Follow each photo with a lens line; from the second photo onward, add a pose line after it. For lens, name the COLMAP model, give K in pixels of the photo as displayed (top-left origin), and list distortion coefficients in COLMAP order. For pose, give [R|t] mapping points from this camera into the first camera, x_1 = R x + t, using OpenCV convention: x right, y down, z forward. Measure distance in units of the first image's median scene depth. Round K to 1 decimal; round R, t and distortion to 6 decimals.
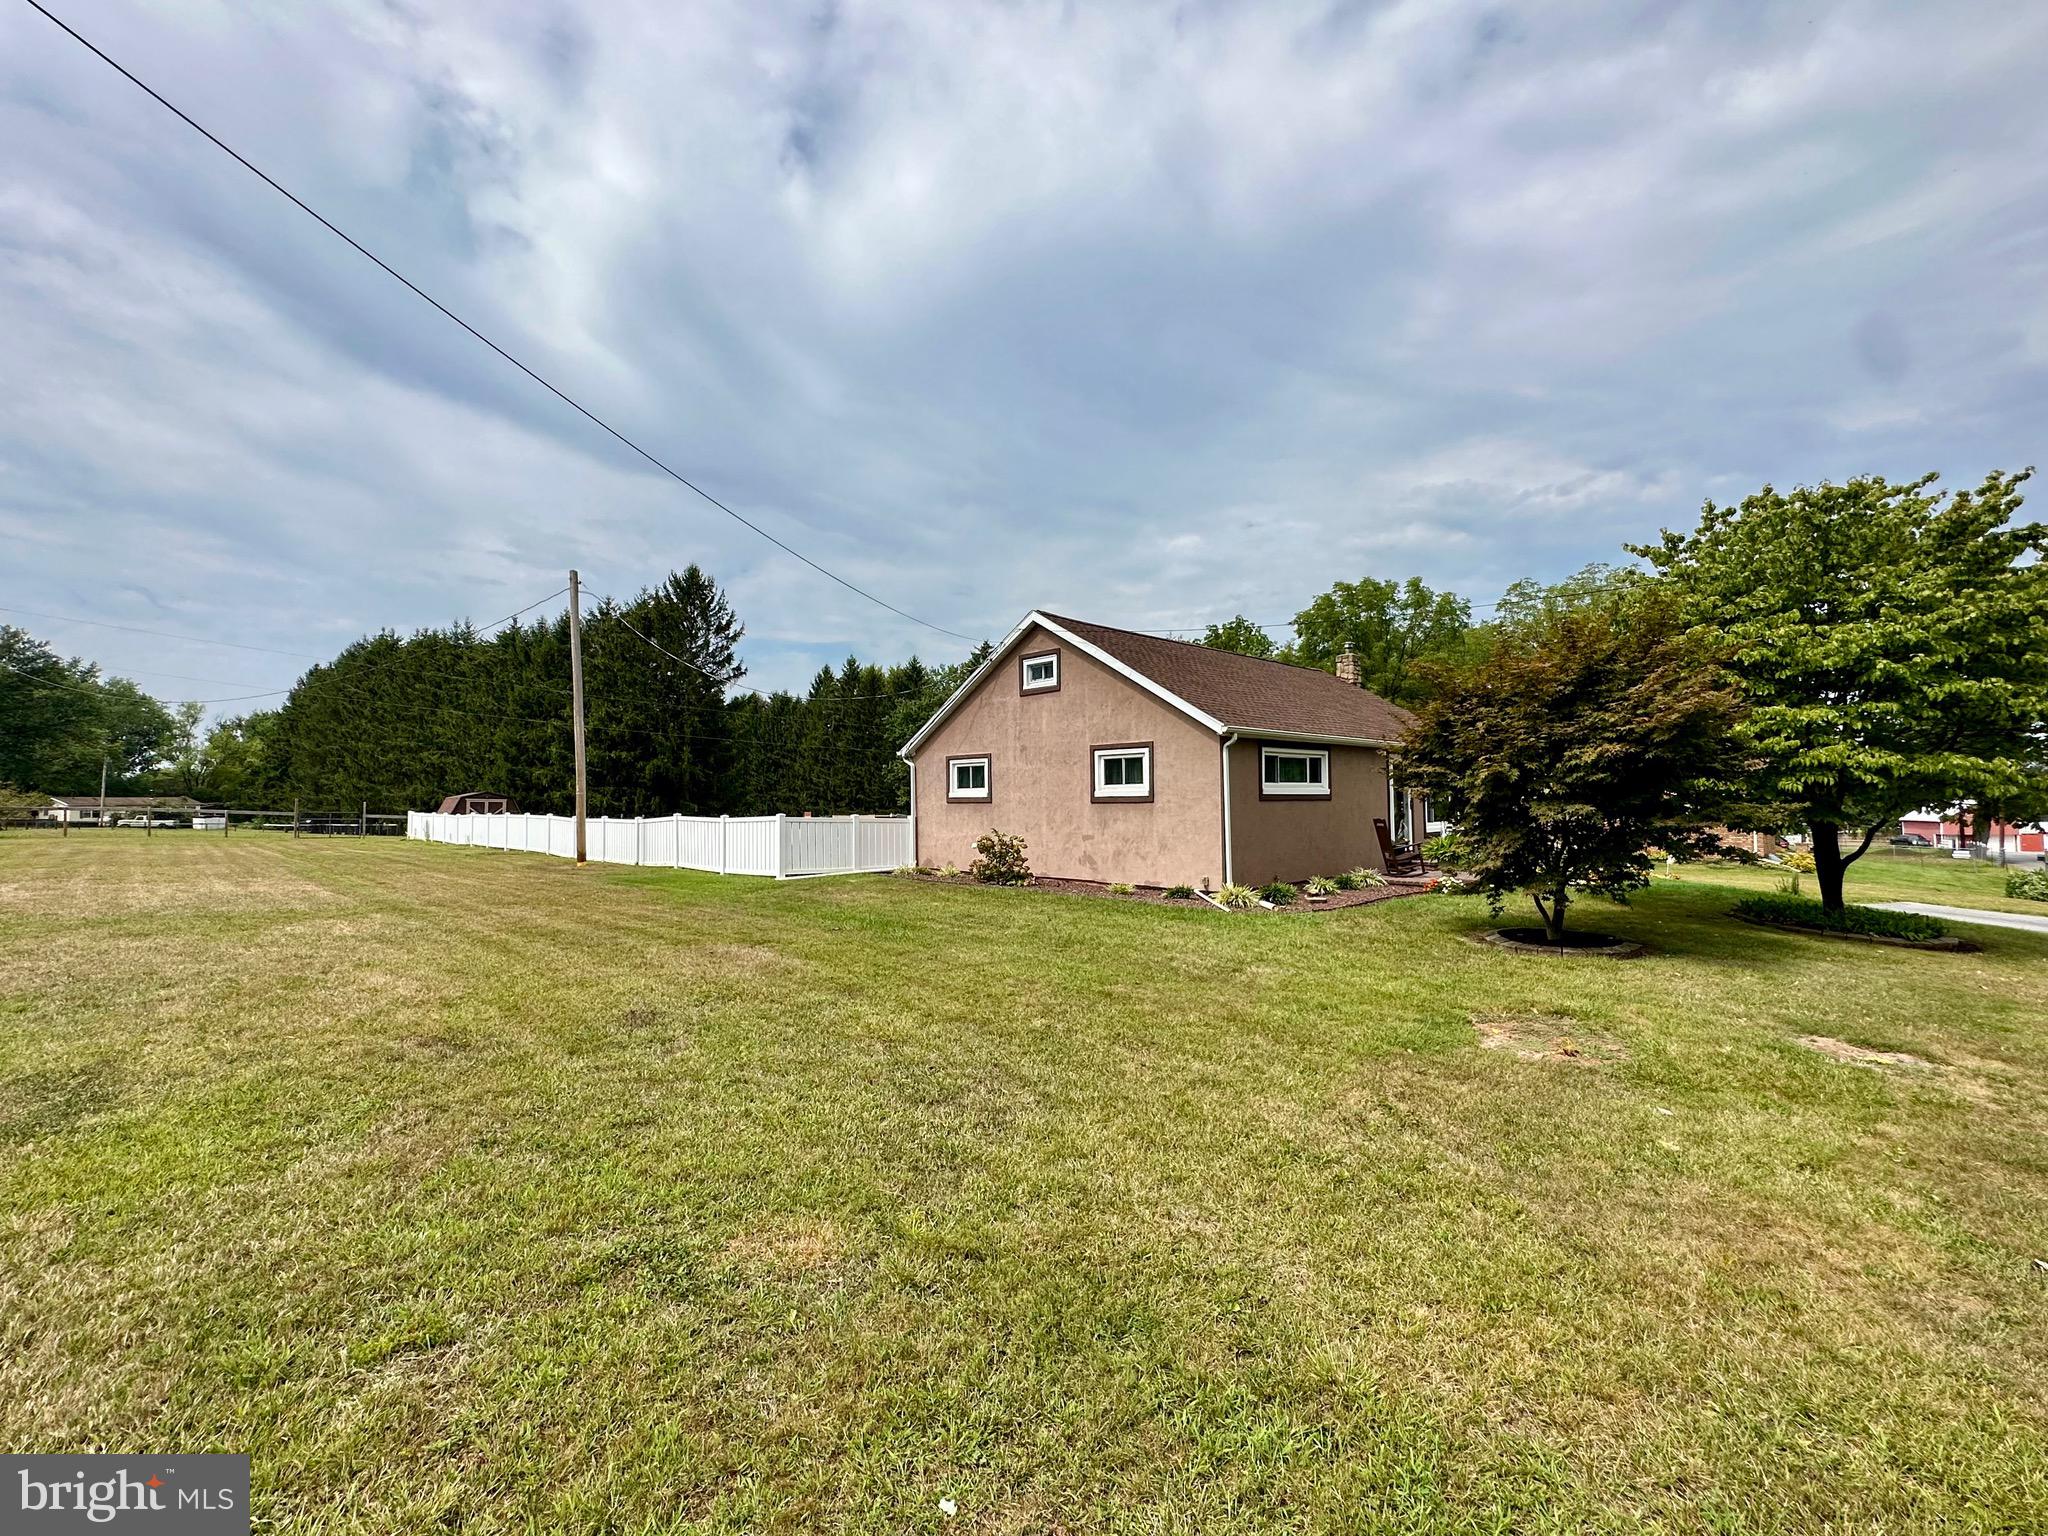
lens RADIAL K [[915.7, 0, 1024.0], [0, 915.7, 768.0], [0, 0, 1]] dist [0.000317, -0.000040]
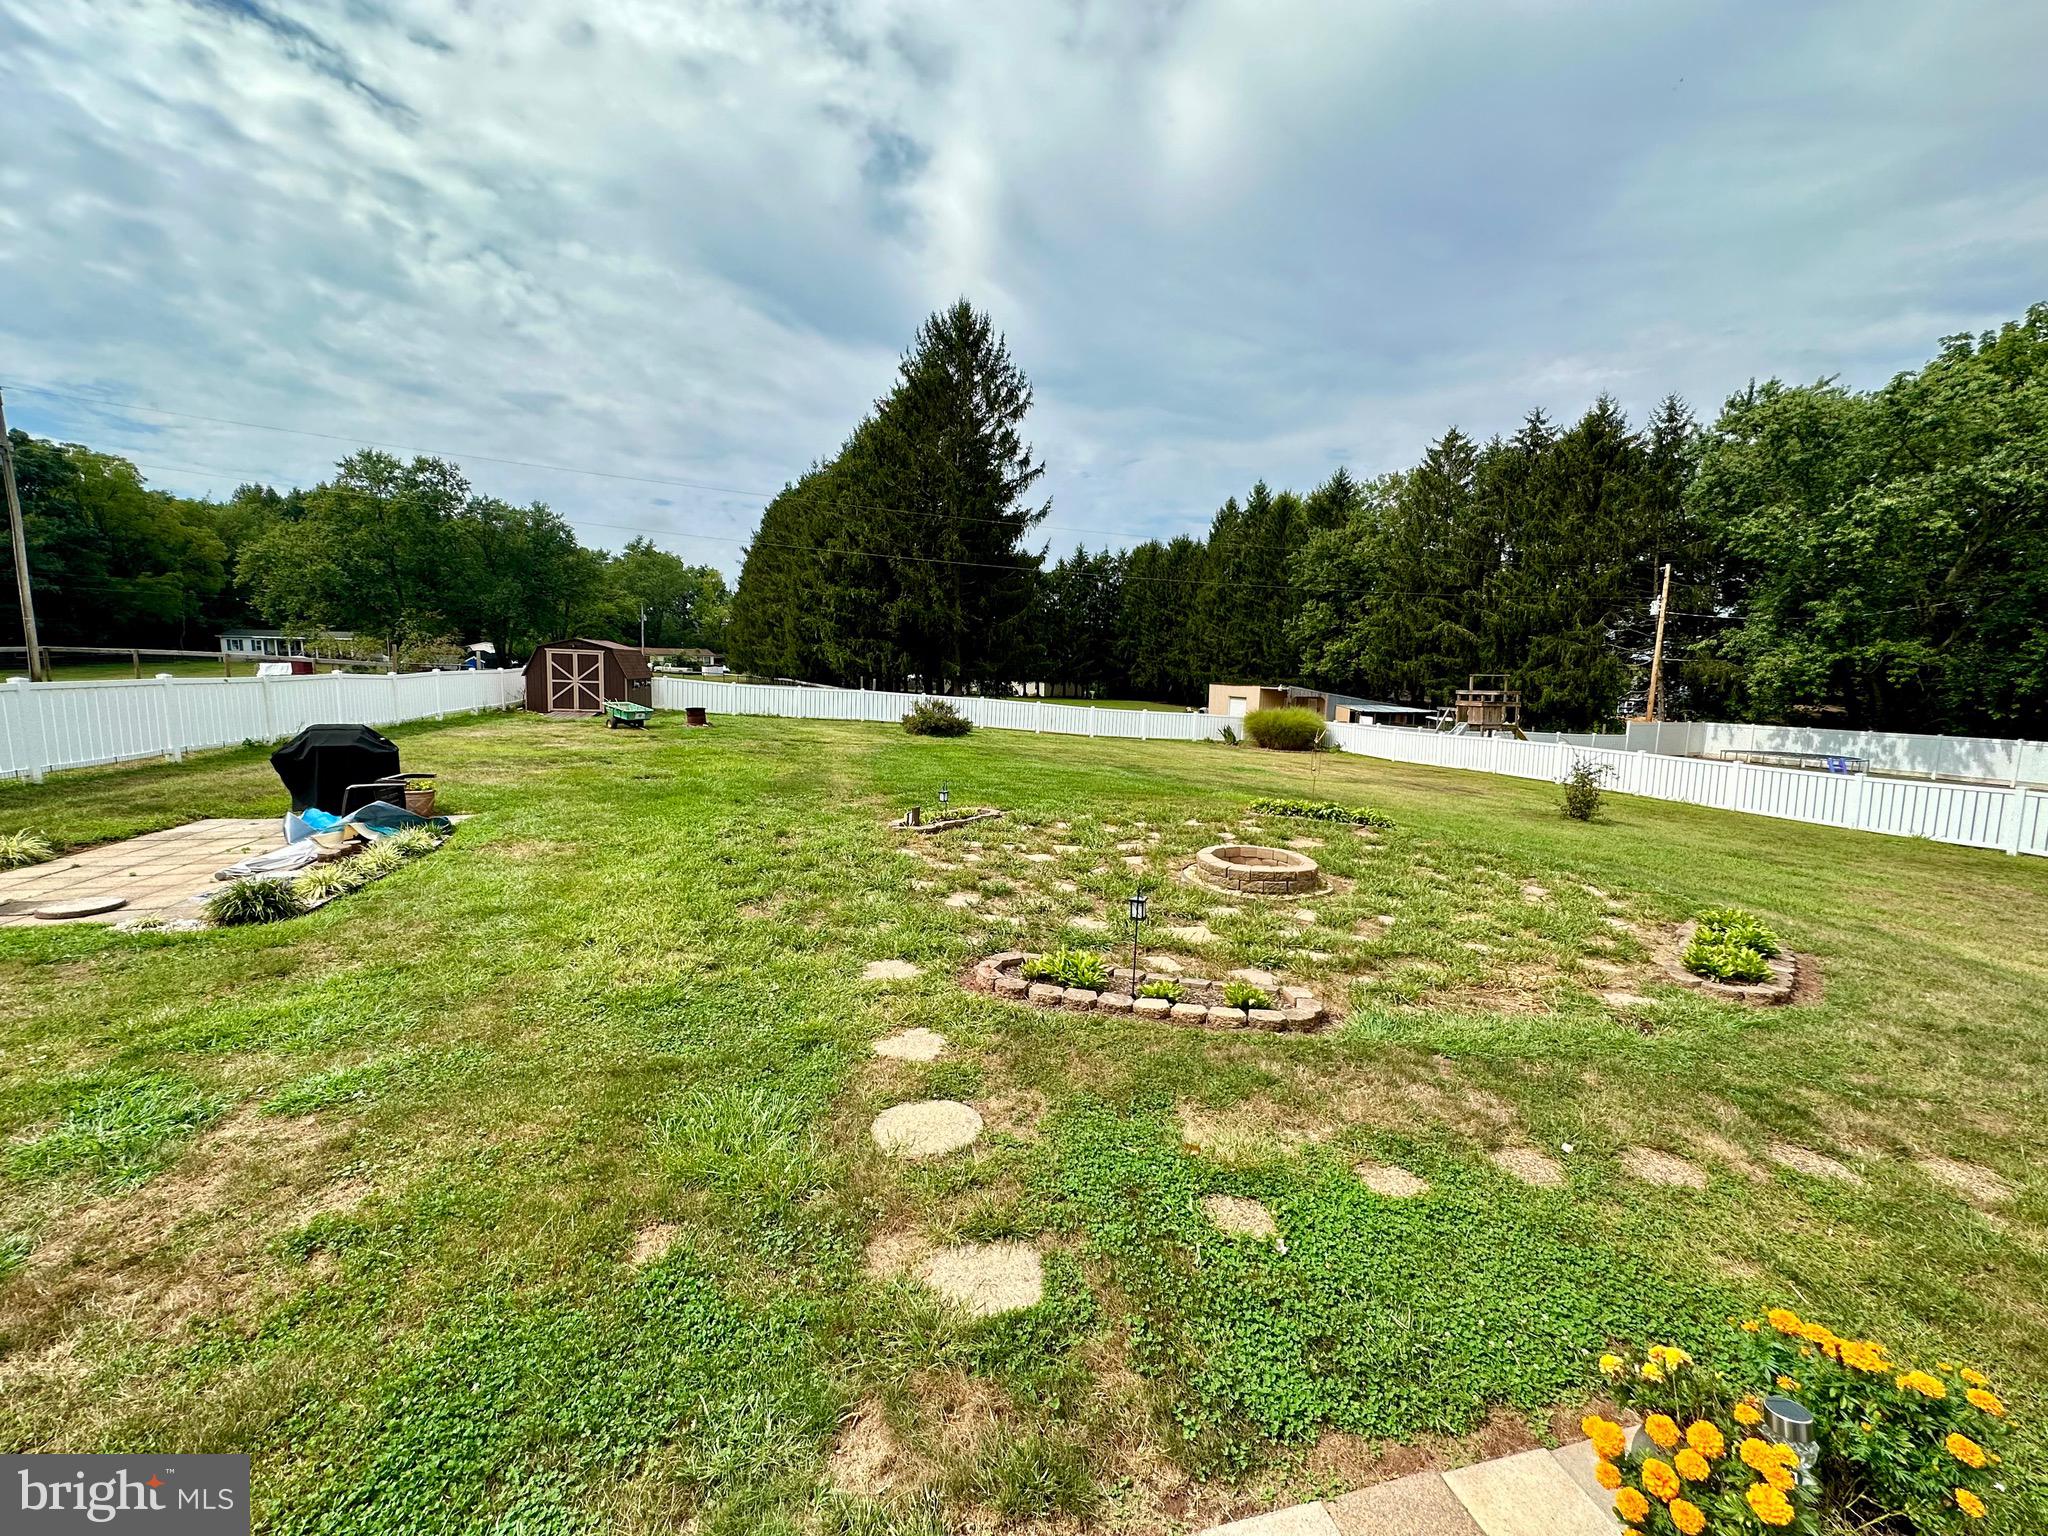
lens RADIAL K [[828.9, 0, 1022.0], [0, 828.9, 778.0], [0, 0, 1]] dist [0.011257, 0.000345]
pose [[0.874053, 0.089634, -0.477490, -0.003615], [-0.006585, 0.984928, 0.172837, 0.008104], [0.485786, -0.147925, 0.861470, 0.263470]]
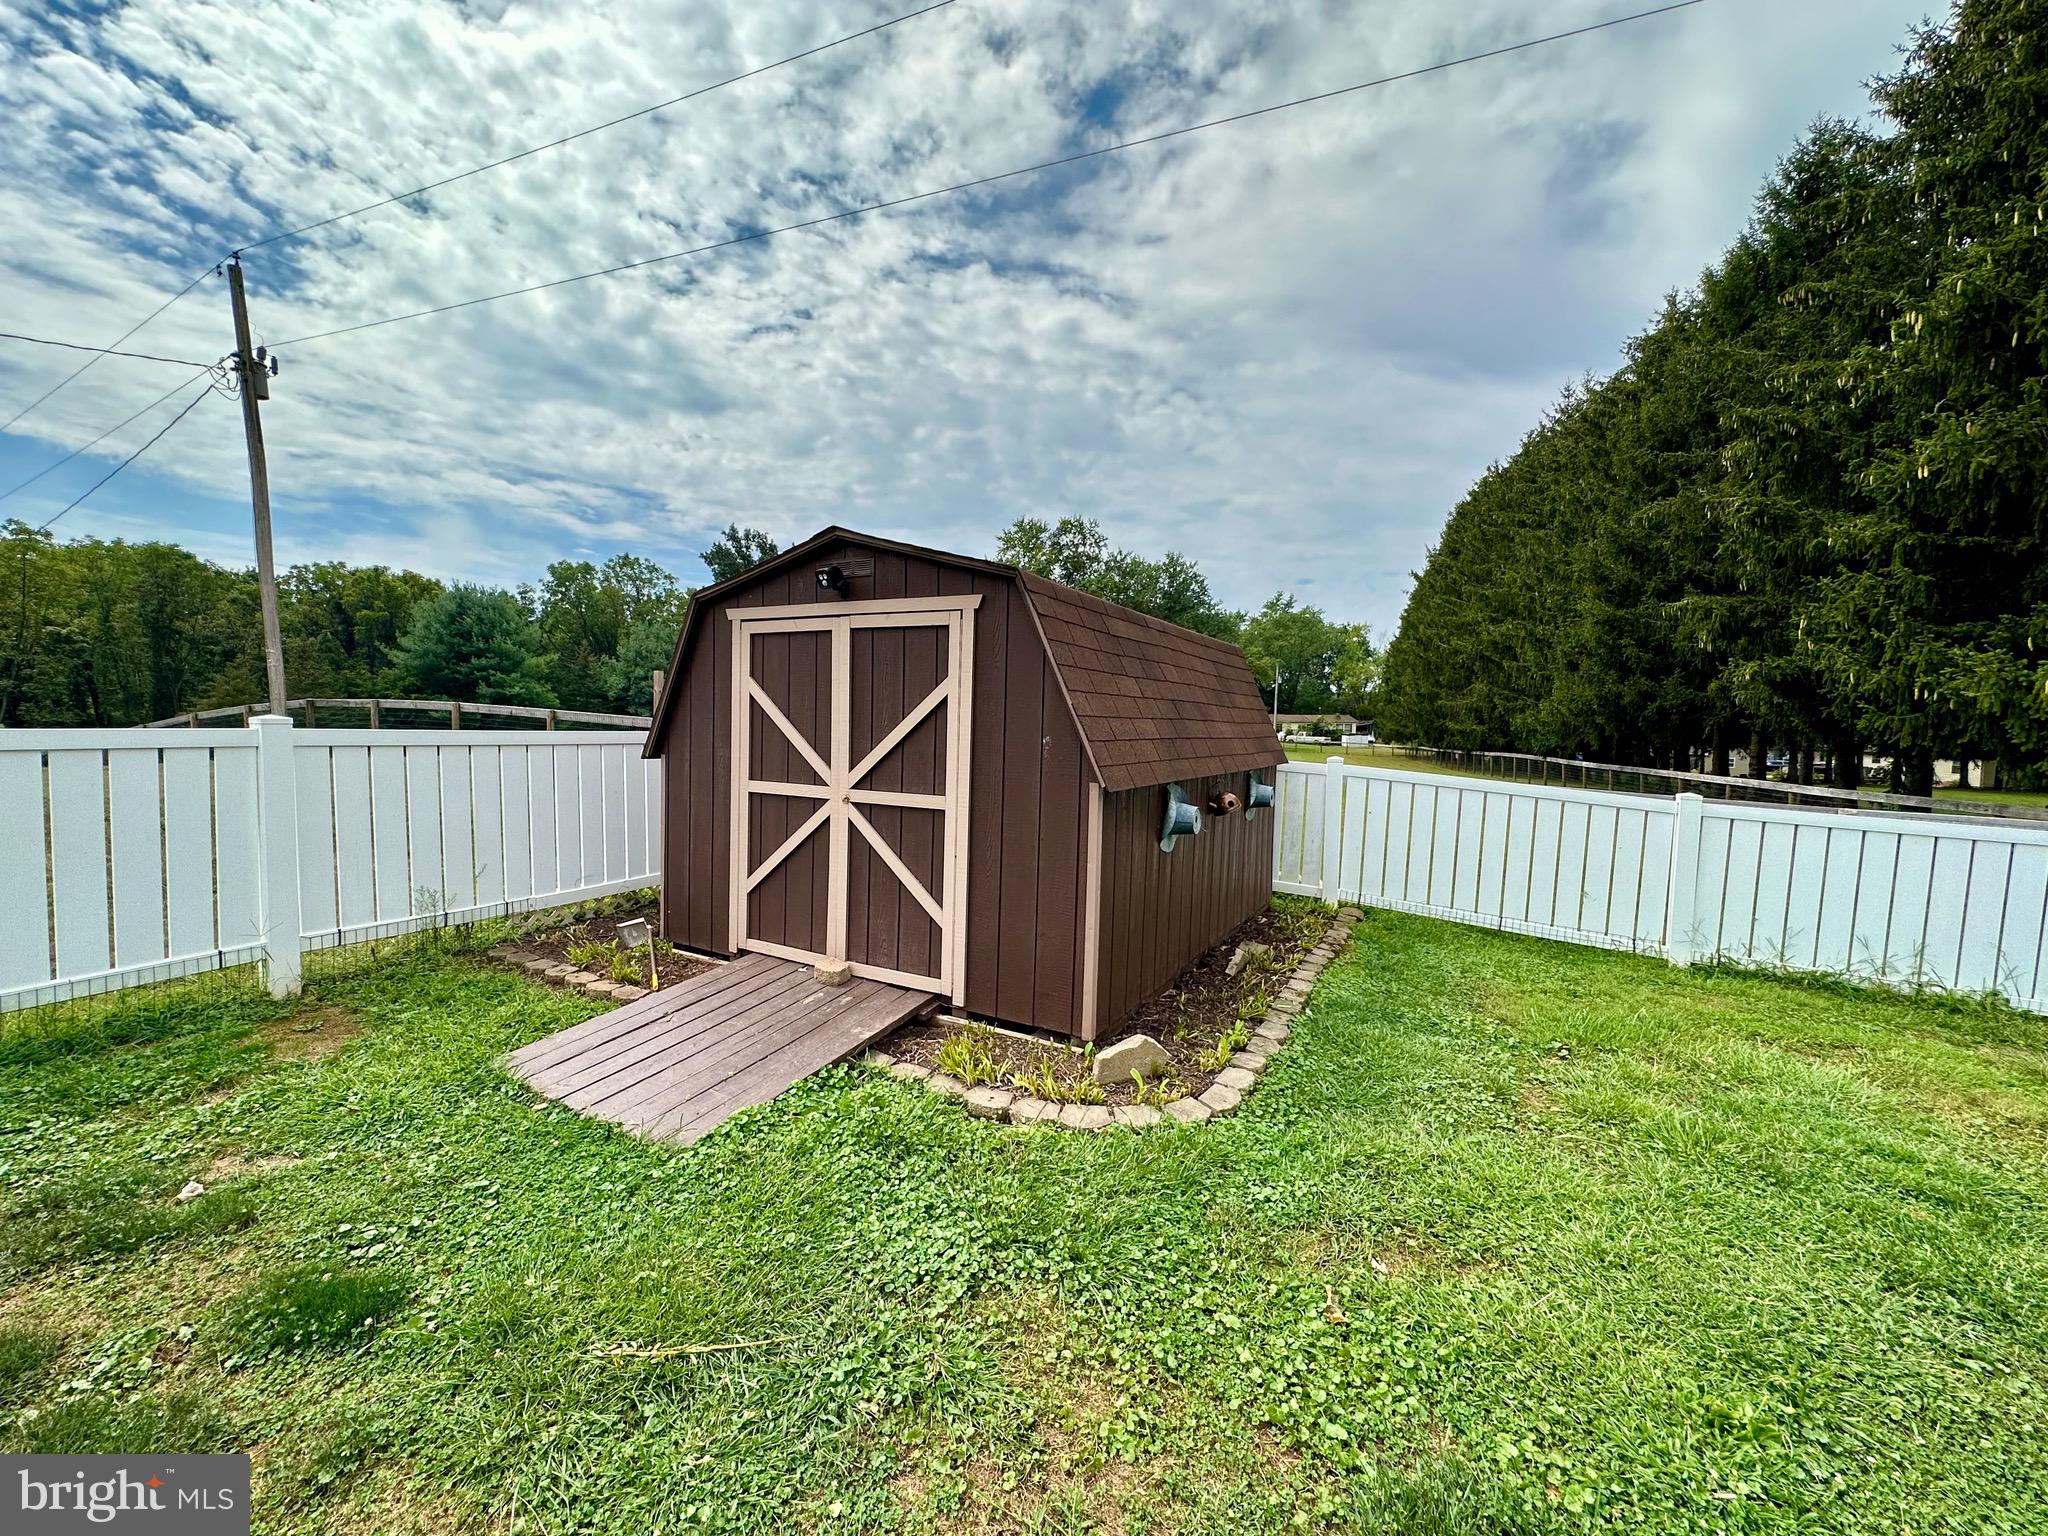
lens RADIAL K [[816.8, 0, 1025.6], [0, 816.8, 768.3], [0, 0, 1]] dist [-0.001841, -0.000201]
pose [[0.333067, 0.059050, -0.941052, -0.206664], [0.025999, 0.997082, 0.071767, 0.019435], [0.942545, -0.048370, 0.330560, 0.420511]]
